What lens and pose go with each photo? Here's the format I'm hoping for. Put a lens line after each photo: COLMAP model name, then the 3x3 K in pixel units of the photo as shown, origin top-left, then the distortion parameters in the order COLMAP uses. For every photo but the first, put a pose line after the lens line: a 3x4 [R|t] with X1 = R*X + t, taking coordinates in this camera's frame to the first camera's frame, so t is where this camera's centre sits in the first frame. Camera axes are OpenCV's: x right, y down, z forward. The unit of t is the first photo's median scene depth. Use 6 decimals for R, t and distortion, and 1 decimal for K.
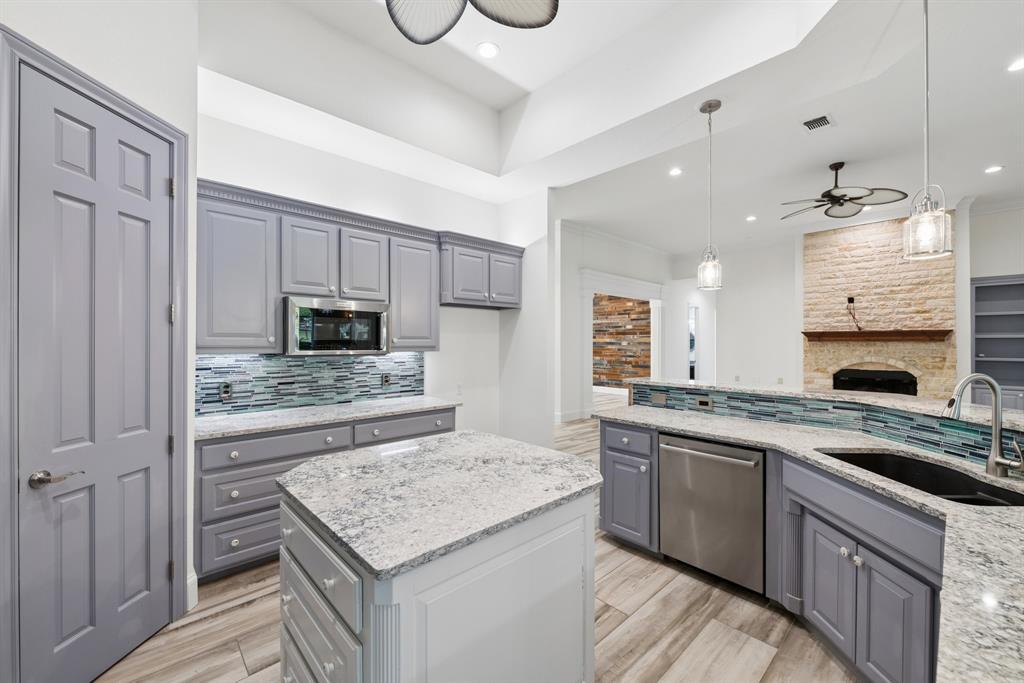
lens RADIAL K [[406.8, 0, 515.6], [0, 406.8, 343.5], [0, 0, 1]] dist [0.005865, -0.004379]
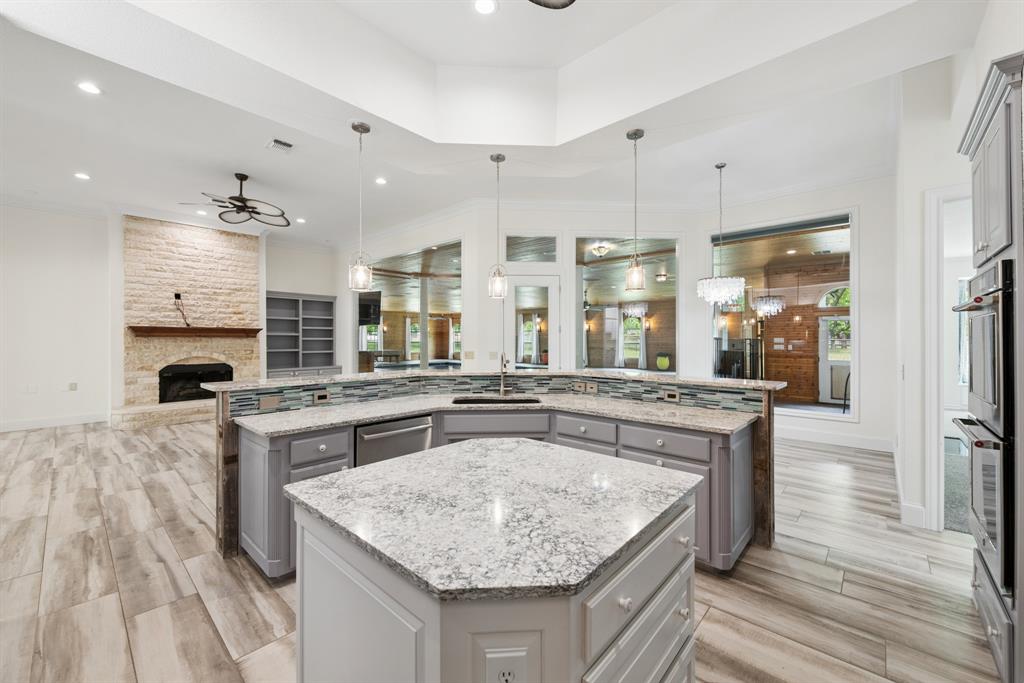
lens RADIAL K [[406.8, 0, 516.6], [0, 406.8, 338.5], [0, 0, 1]] dist [0.005865, -0.004379]
pose [[-0.088256, 0.001265, 0.996097, -0.287425], [0.001279, 0.999999, -0.001156, 0.000315], [-0.996097, 0.001172, -0.088258, 0.286423]]
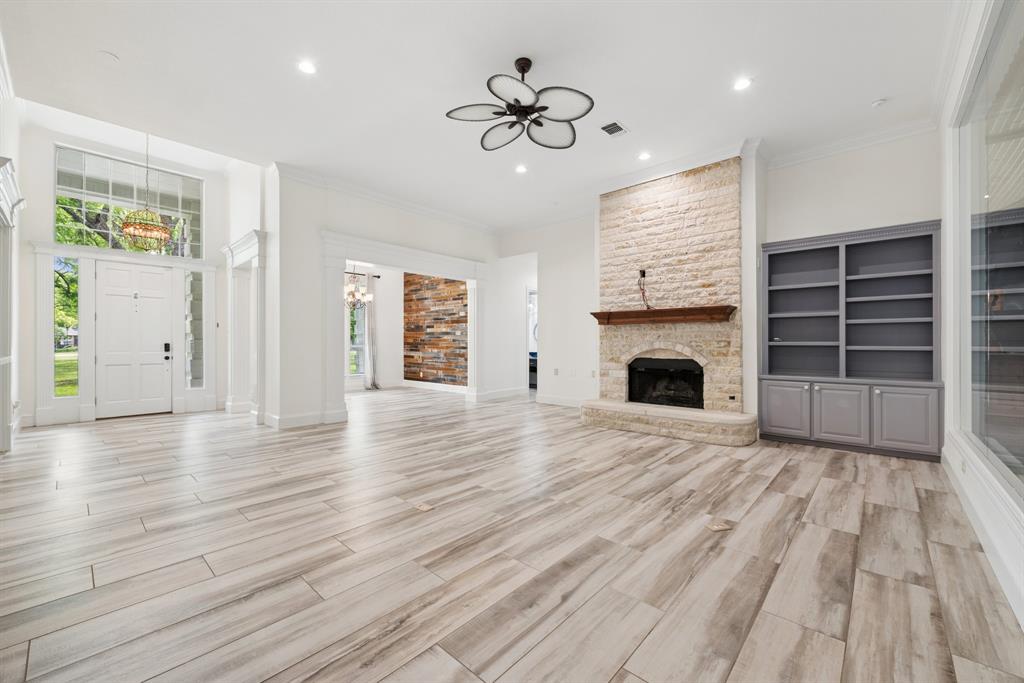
lens RADIAL K [[406.8, 0, 514.4], [0, 406.8, 339.5], [0, 0, 1]] dist [0.005865, -0.004379]
pose [[0.996423, 0.002455, 0.084464, 0.558985], [-0.001585, 0.999945, -0.010371, 0.039216], [-0.084485, 0.010200, 0.996373, 0.235100]]
